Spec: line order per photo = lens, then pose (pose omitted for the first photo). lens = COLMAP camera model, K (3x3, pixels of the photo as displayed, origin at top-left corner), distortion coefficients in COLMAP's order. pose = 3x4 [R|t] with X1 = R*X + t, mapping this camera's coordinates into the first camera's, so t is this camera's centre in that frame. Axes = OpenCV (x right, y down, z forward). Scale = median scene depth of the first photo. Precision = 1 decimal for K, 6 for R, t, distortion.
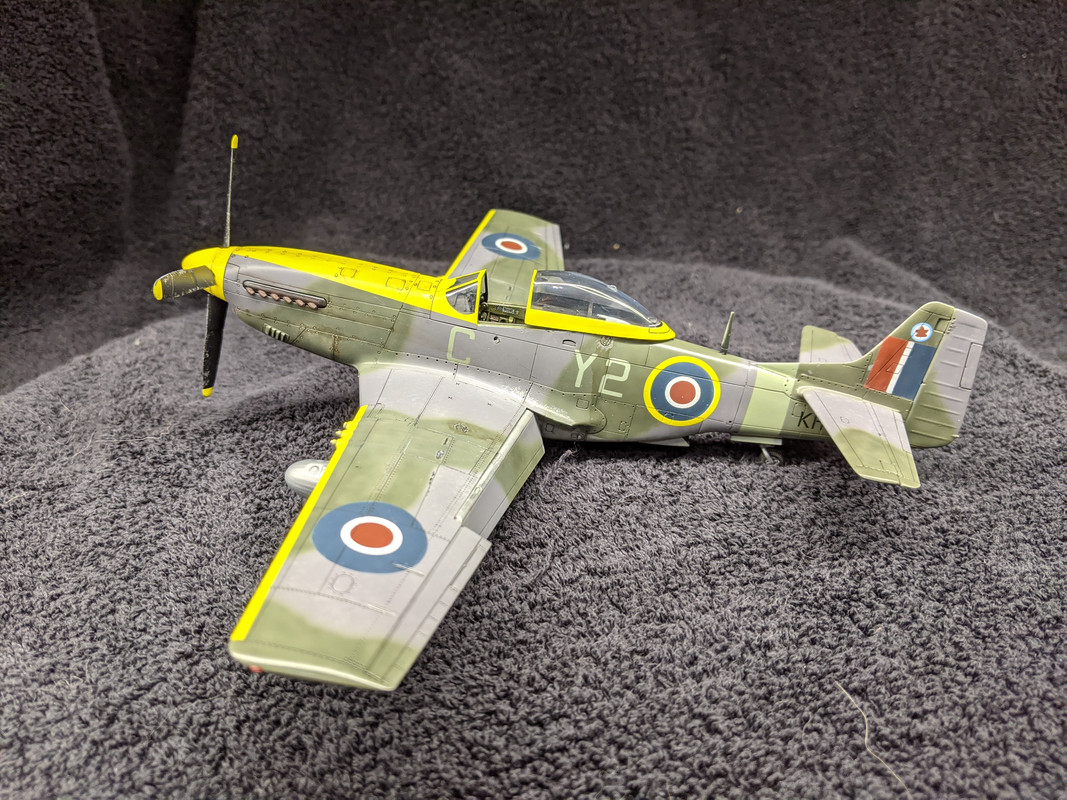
lens RADIAL K [[851.0, 0, 533.5], [0, 851.0, 400.0], [0, 0, 1]] dist [-0.033130, -0.005500]
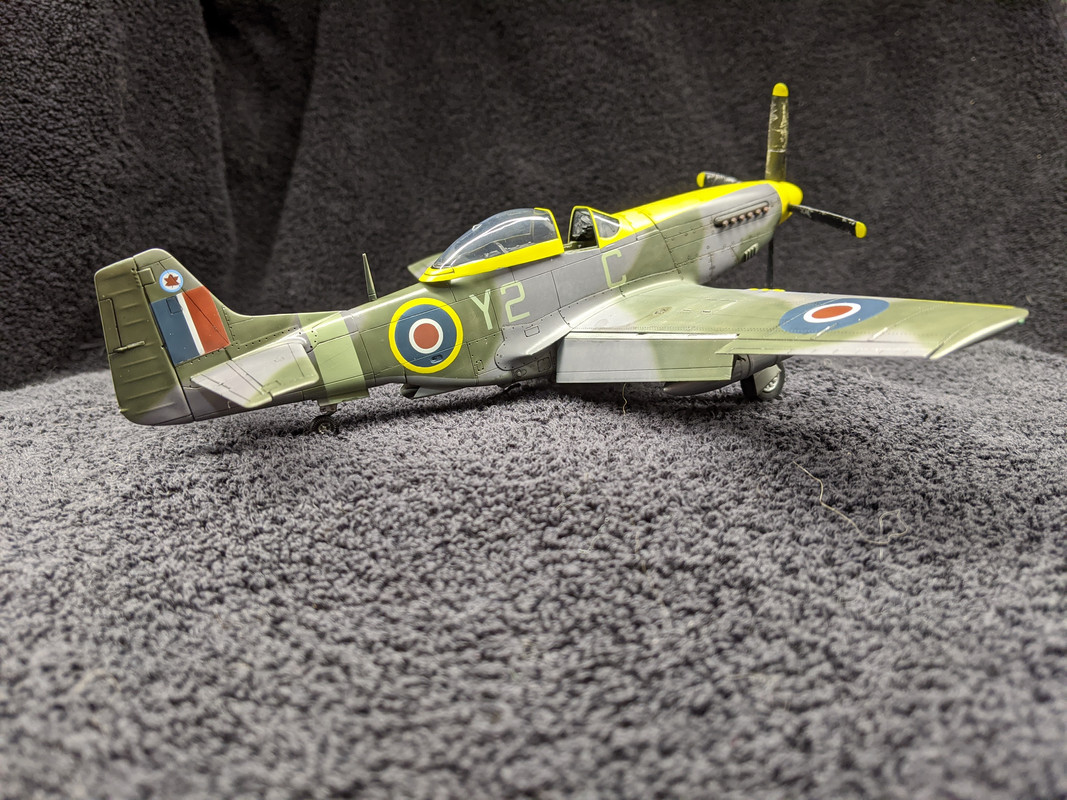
lens RADIAL K [[846.0, 0, 551.8], [0, 846.0, 398.5], [0, 0, 1]] dist [0.019801, -0.089331]
pose [[0.996538, 0.013132, -0.082098, 0.050521], [-0.032999, 0.968812, -0.245588, 0.196150], [0.076312, 0.247447, 0.965891, -0.031746]]
